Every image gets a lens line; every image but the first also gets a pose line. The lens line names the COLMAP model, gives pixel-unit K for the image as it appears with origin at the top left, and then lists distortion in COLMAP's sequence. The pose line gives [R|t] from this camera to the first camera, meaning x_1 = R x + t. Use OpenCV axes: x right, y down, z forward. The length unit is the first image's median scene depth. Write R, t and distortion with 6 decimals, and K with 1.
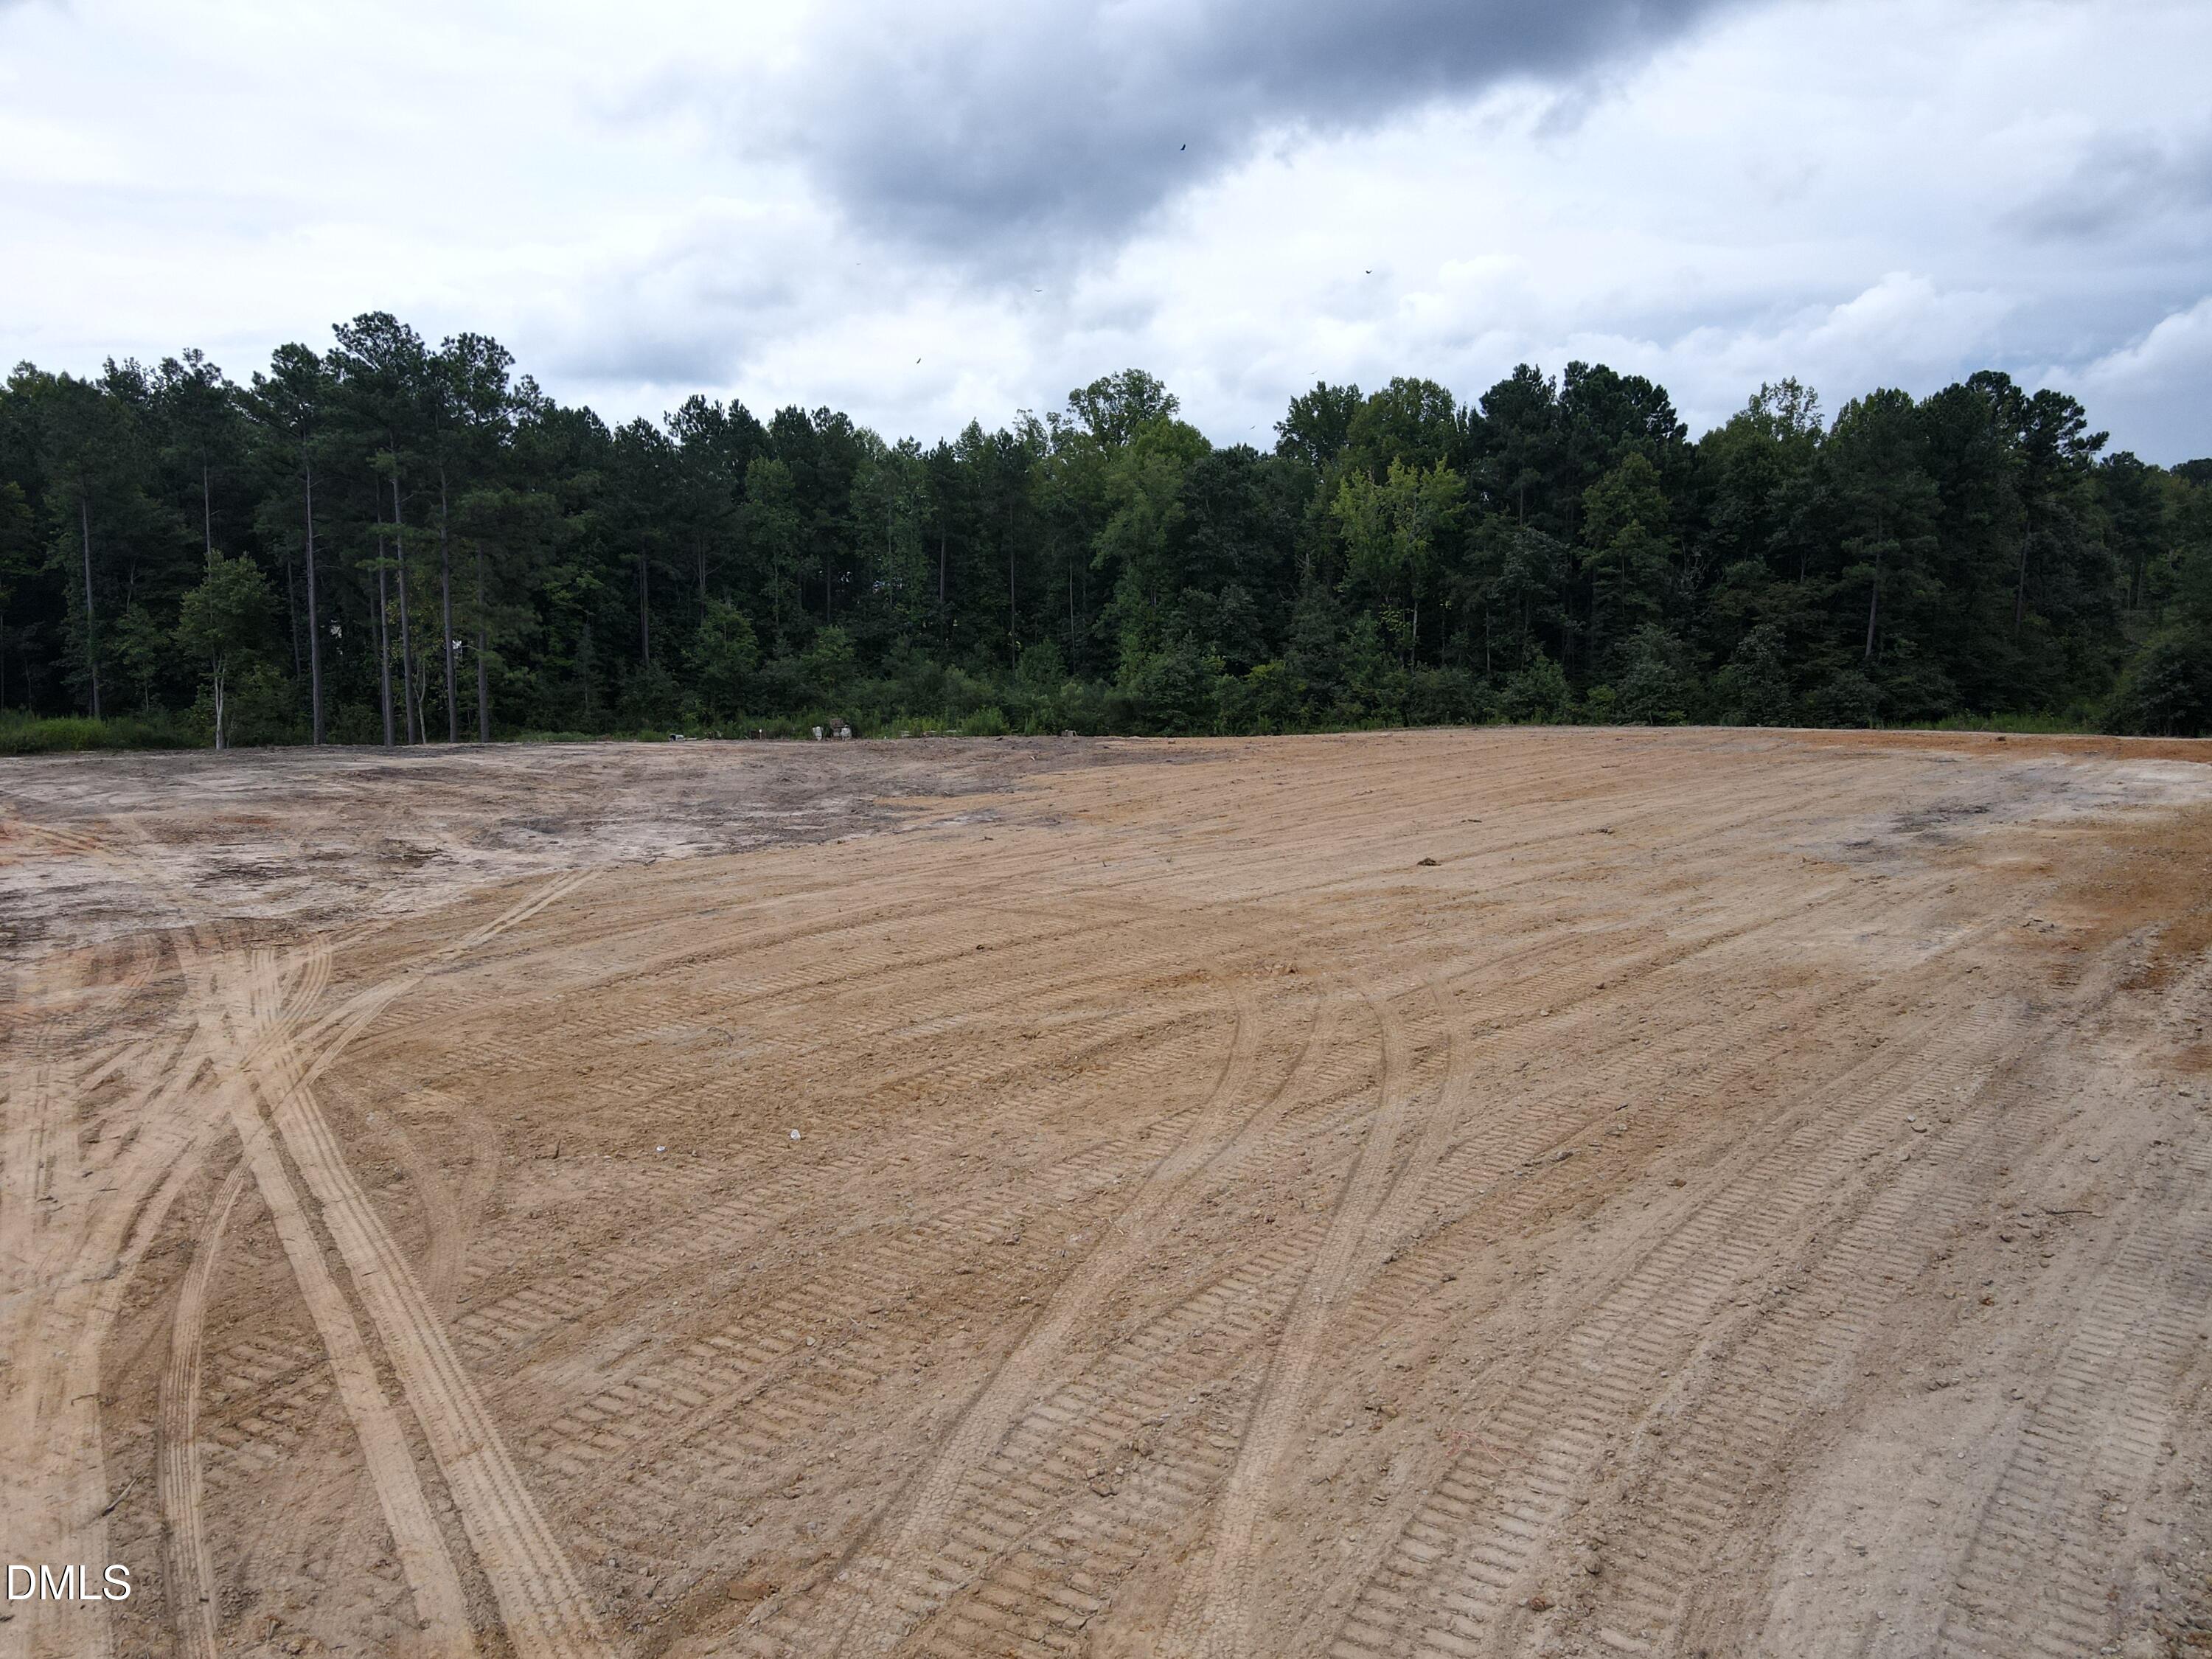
lens RADIAL K [[1635.8, 0, 1108.0], [0, 1635.8, 809.4], [0, 0, 1]] dist [-0.006192, 0.053957]
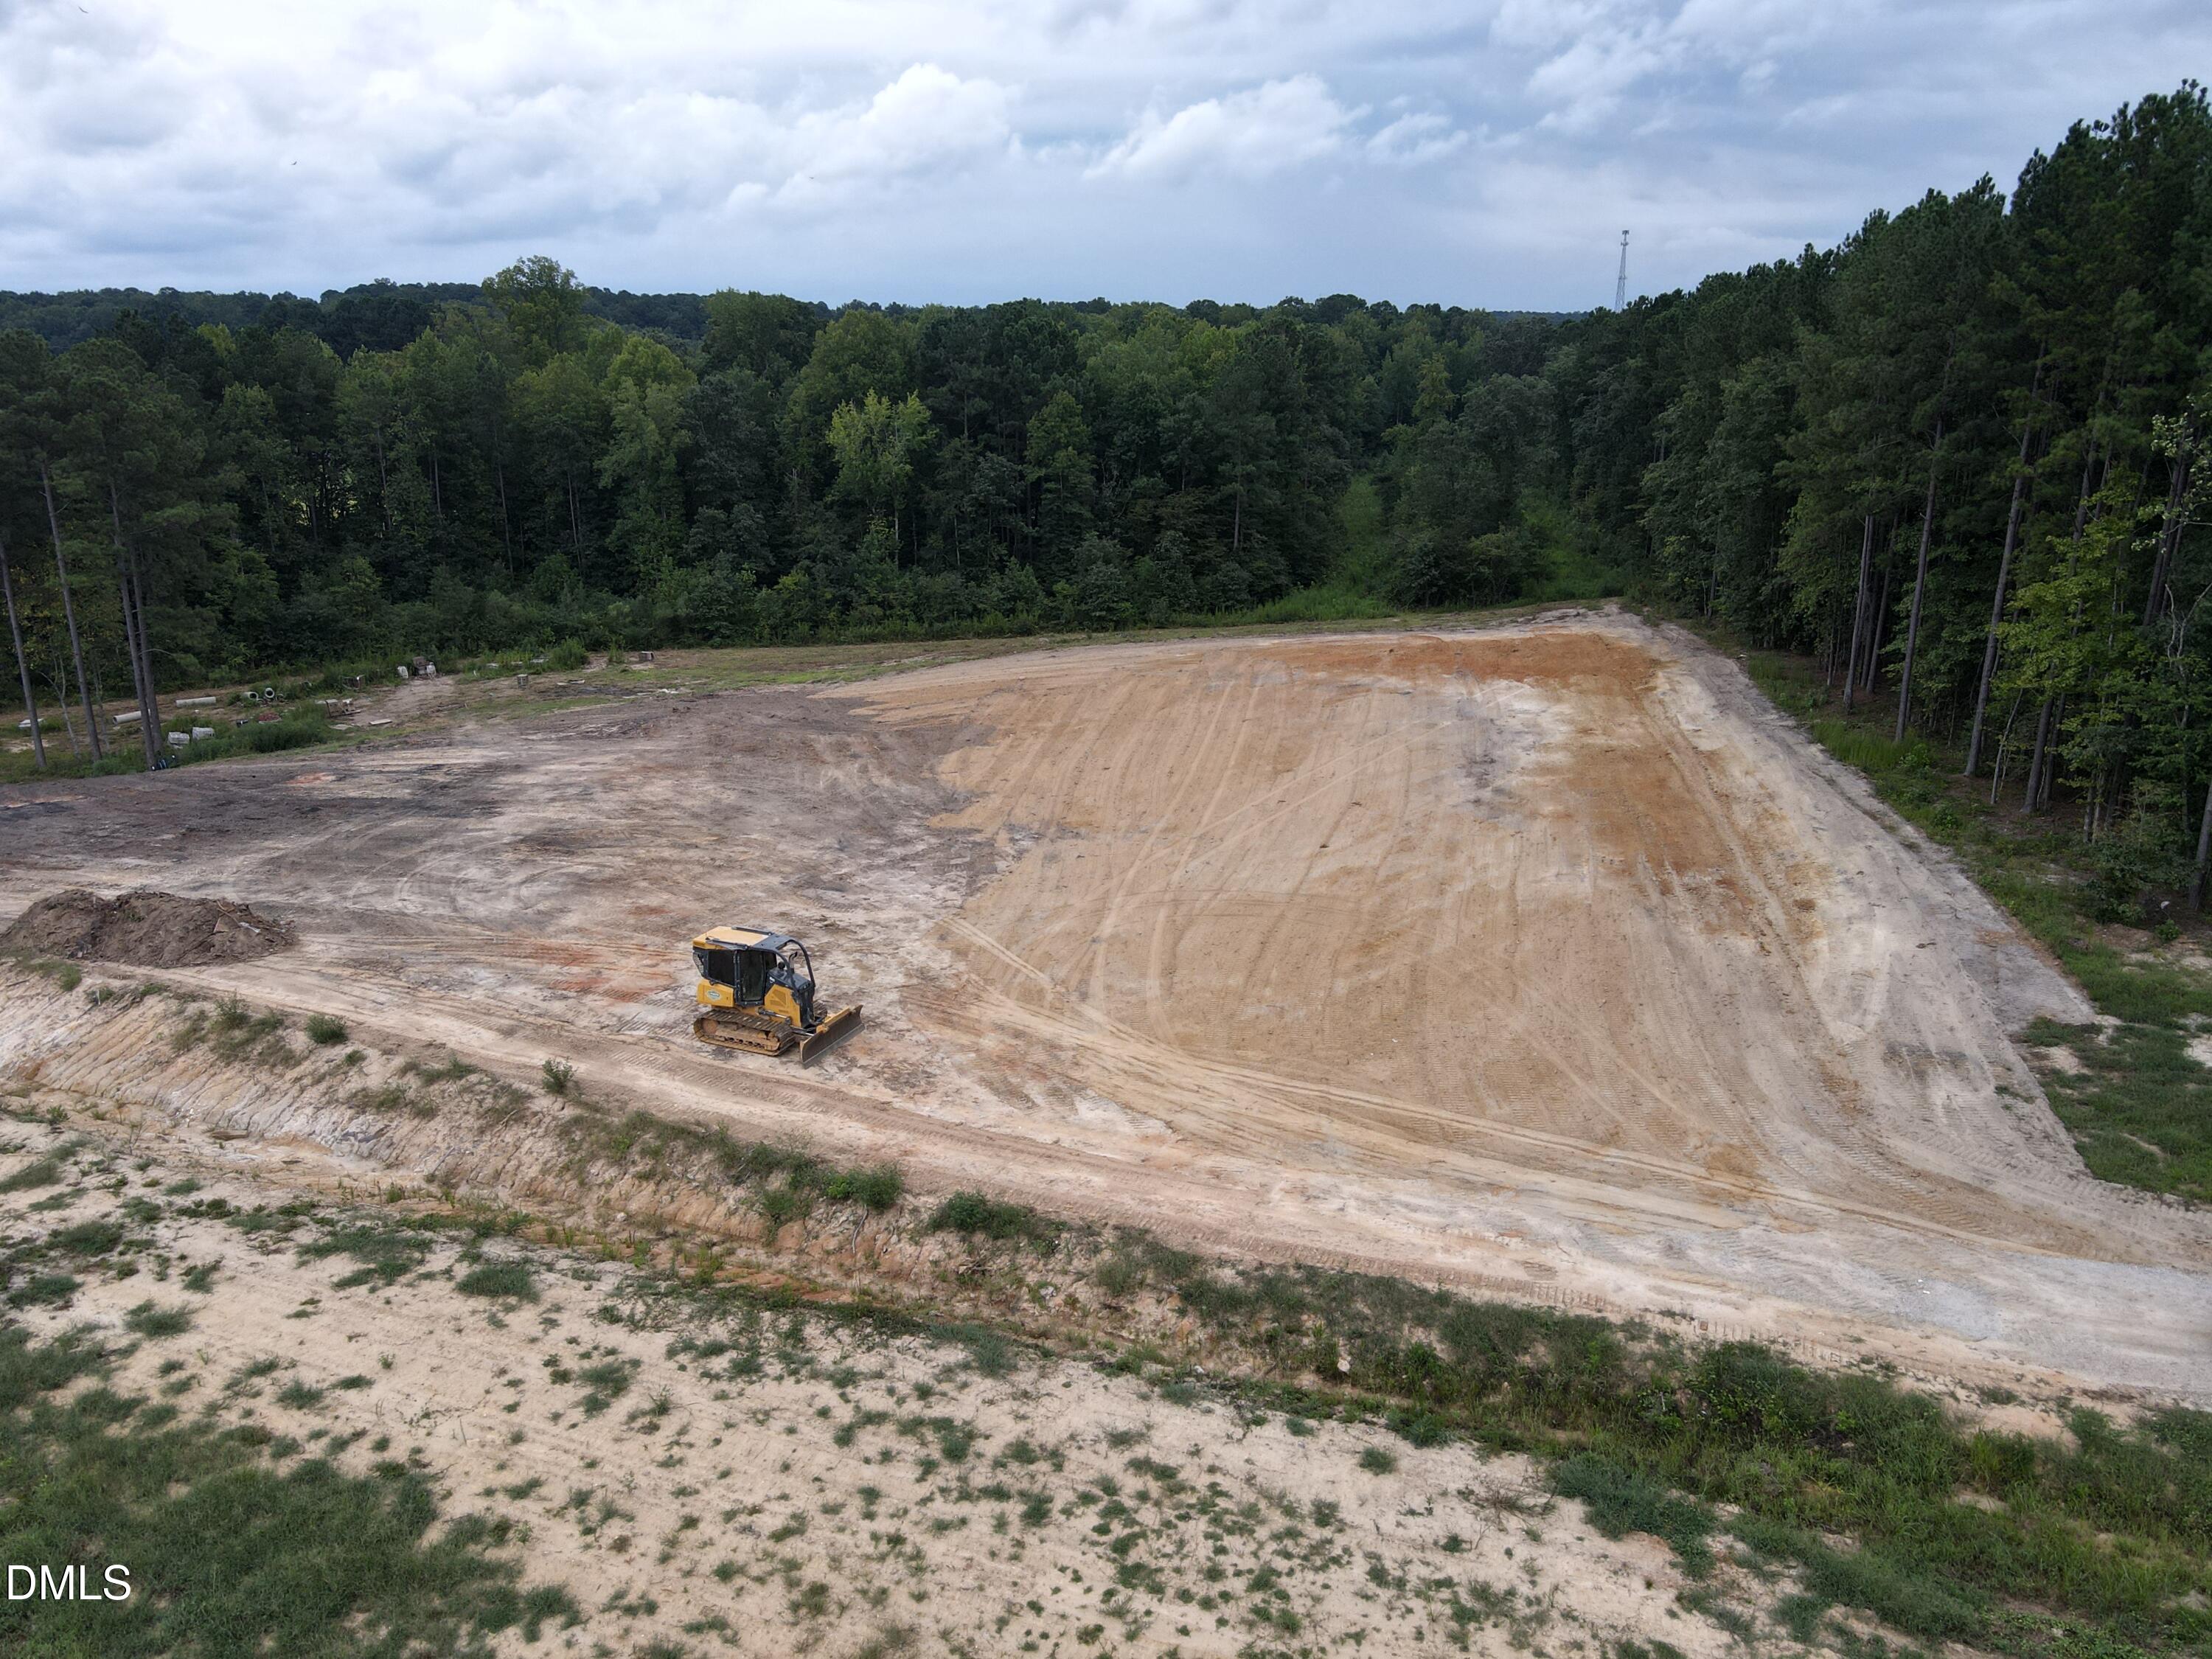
lens RADIAL K [[1635.8, 0, 1108.0], [0, 1635.8, 809.4], [0, 0, 1]] dist [-0.006192, 0.053957]
pose [[0.888361, -0.131838, 0.439812, -0.237437], [0.068873, 0.985315, 0.156243, -0.089159], [-0.453952, -0.108509, 0.884395, -0.168344]]
